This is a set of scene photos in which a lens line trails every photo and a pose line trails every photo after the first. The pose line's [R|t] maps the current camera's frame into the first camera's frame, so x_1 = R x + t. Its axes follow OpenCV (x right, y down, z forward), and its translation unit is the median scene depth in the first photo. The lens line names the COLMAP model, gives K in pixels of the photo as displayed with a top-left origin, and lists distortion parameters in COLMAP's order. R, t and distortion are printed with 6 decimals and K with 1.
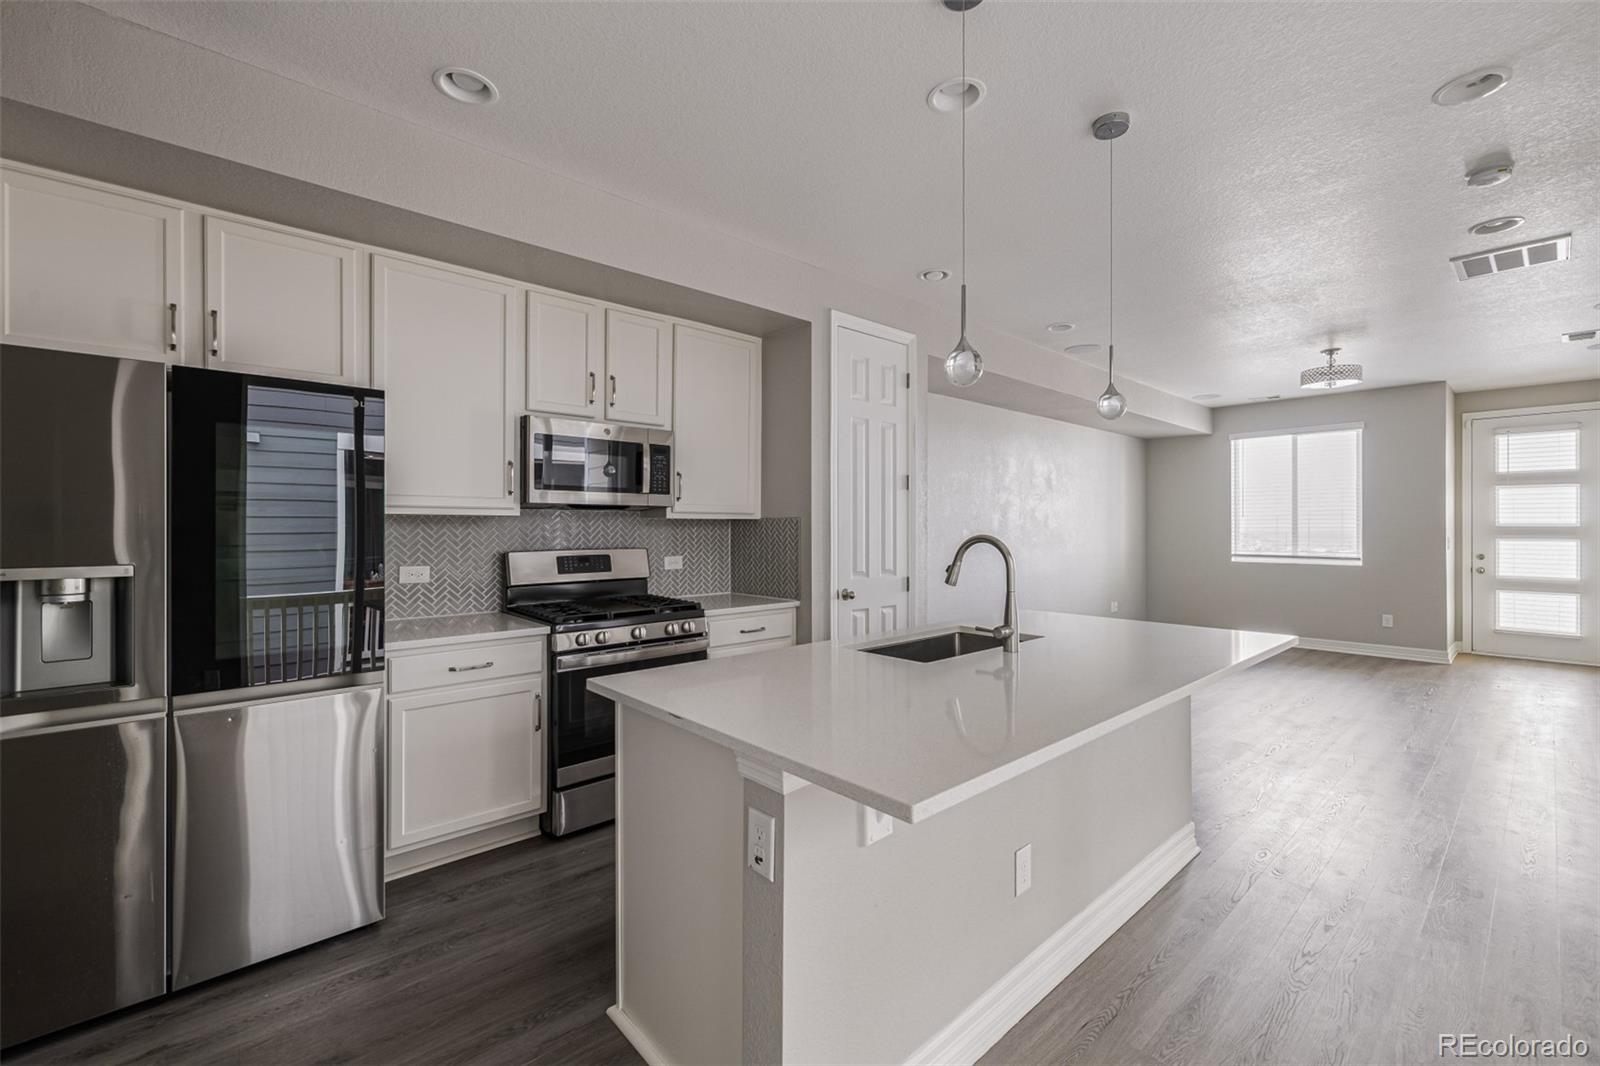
lens RADIAL K [[672.7, 0, 797.1], [0, 672.7, 529.7], [0, 0, 1]] dist [0.002061, 0.000090]
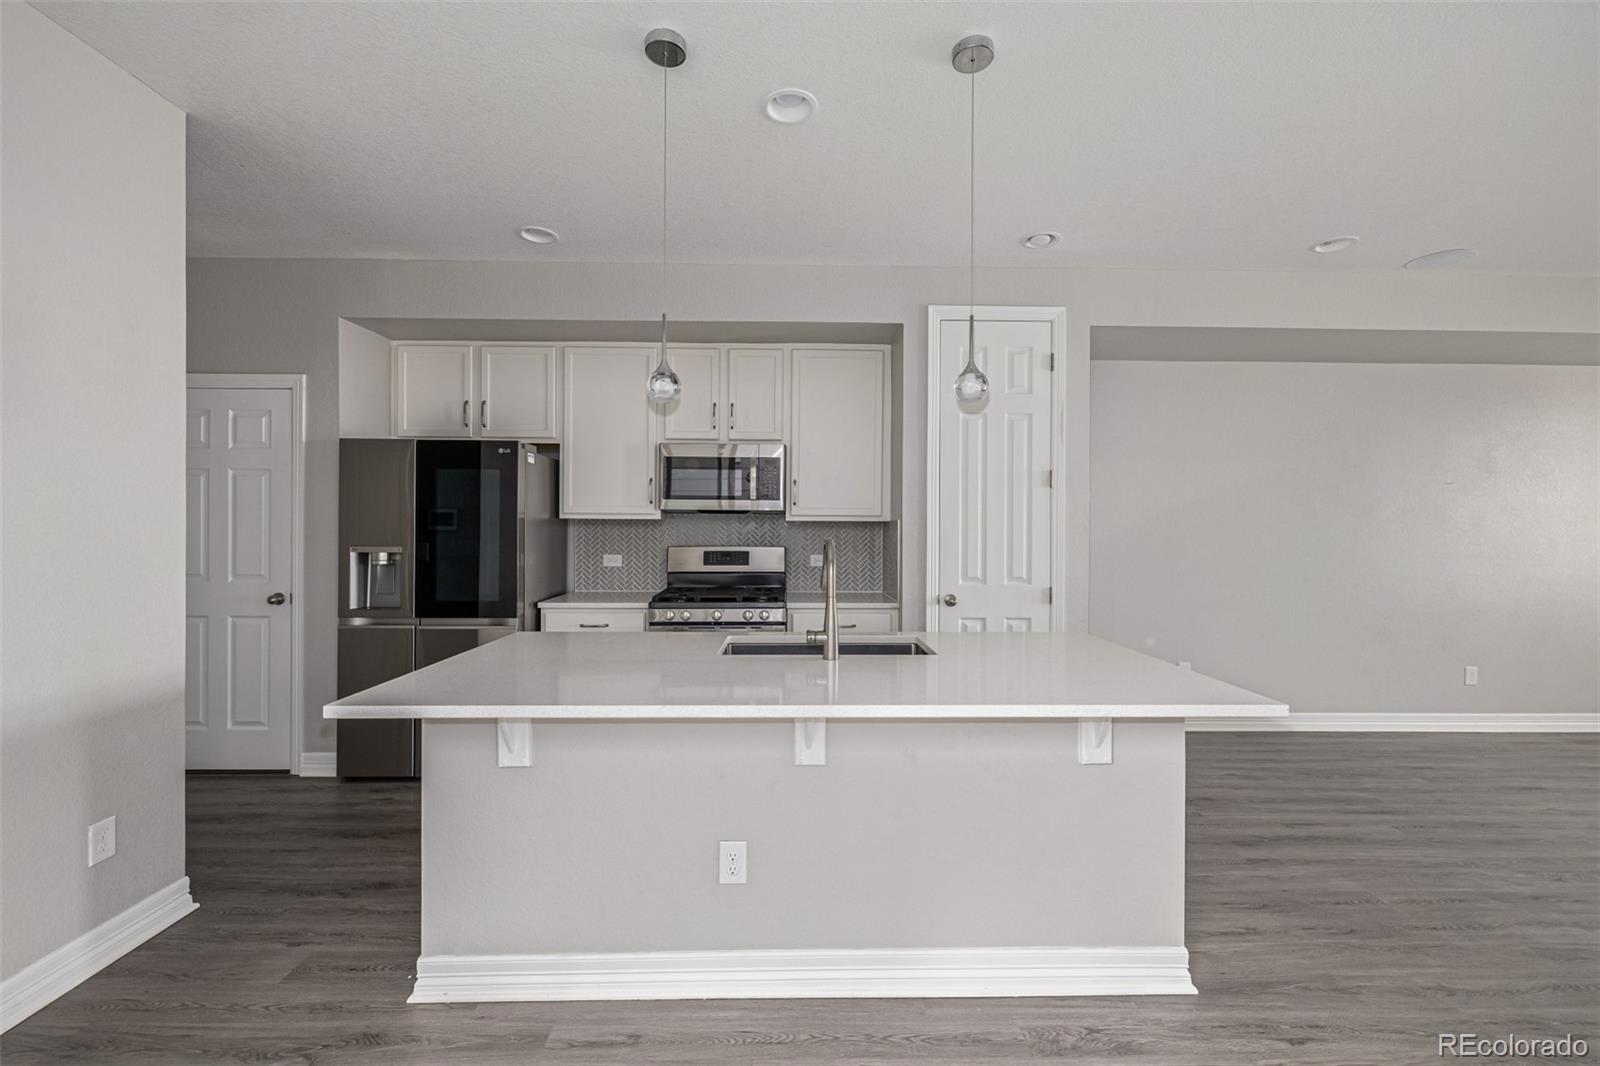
lens RADIAL K [[672.7, 0, 797.9], [0, 672.7, 526.5], [0, 0, 1]] dist [0.002061, 0.000090]
pose [[0.757159, 0.003205, -0.653223, 0.536800], [-0.007896, 0.999960, -0.004246, -0.002239], [0.653183, 0.008373, 0.757154, 0.139349]]
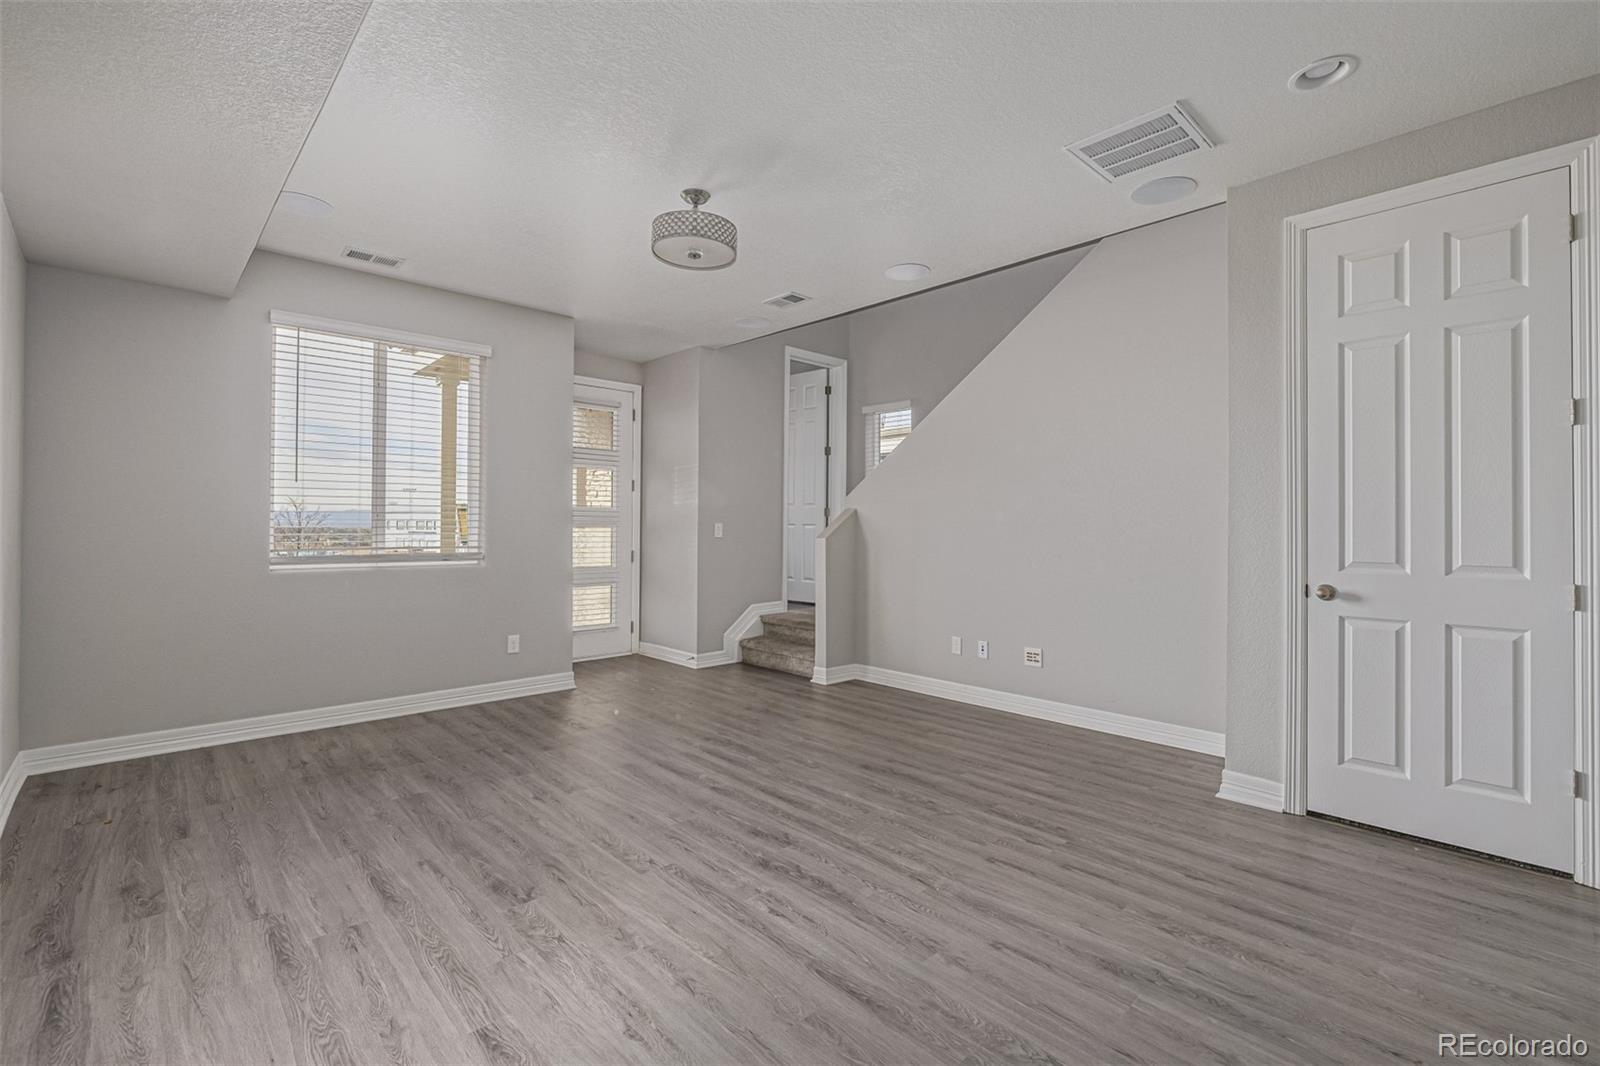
lens RADIAL K [[707.2, 0, 802.0], [0, 707.2, 523.1], [0, 0, 1]] dist [-0.001990, 0.000682]
pose [[-0.031361, 0.003945, 0.999500, 0.259030], [-0.002929, 0.999988, -0.004039, 0.025355], [-0.999504, -0.003055, -0.031349, 1.307877]]
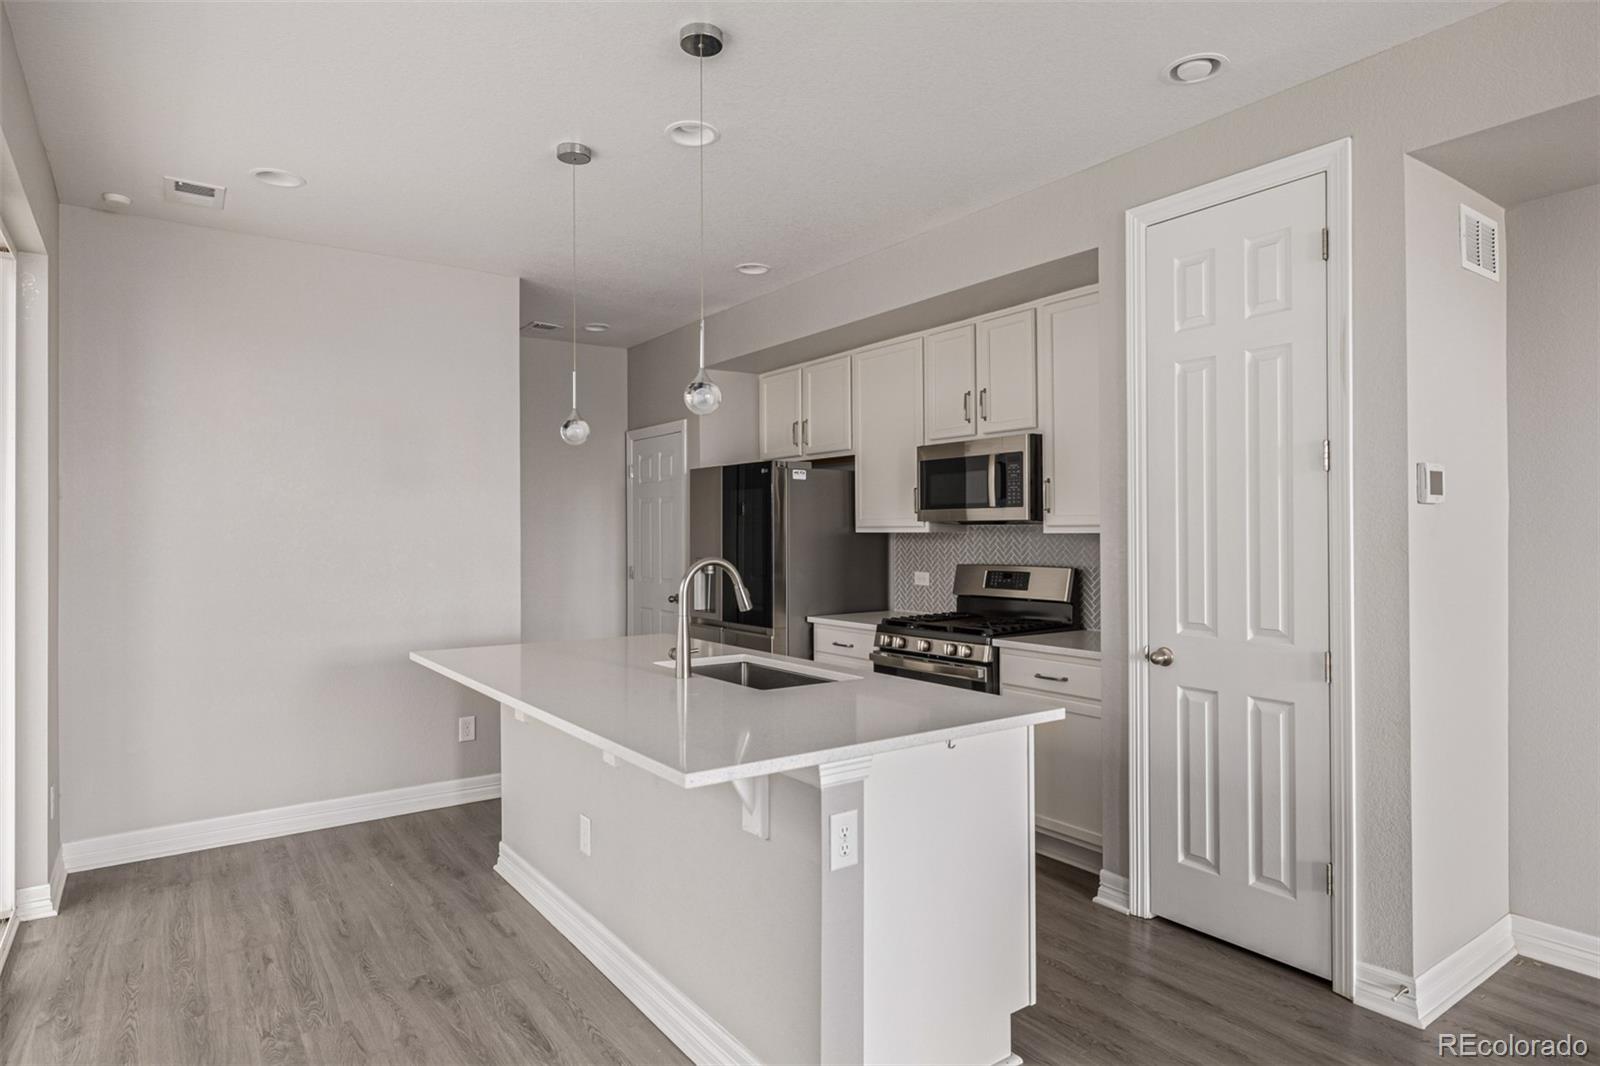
lens RADIAL K [[906.2, 0, 792.7], [0, 906.2, 525.5], [0, 0, 1]] dist [-0.009529, -0.000375]
pose [[-0.114536, -0.008102, -0.993386, 0.939030], [-0.000617, 0.999967, -0.008084, -0.016072], [0.993419, -0.000313, -0.114538, 0.768140]]
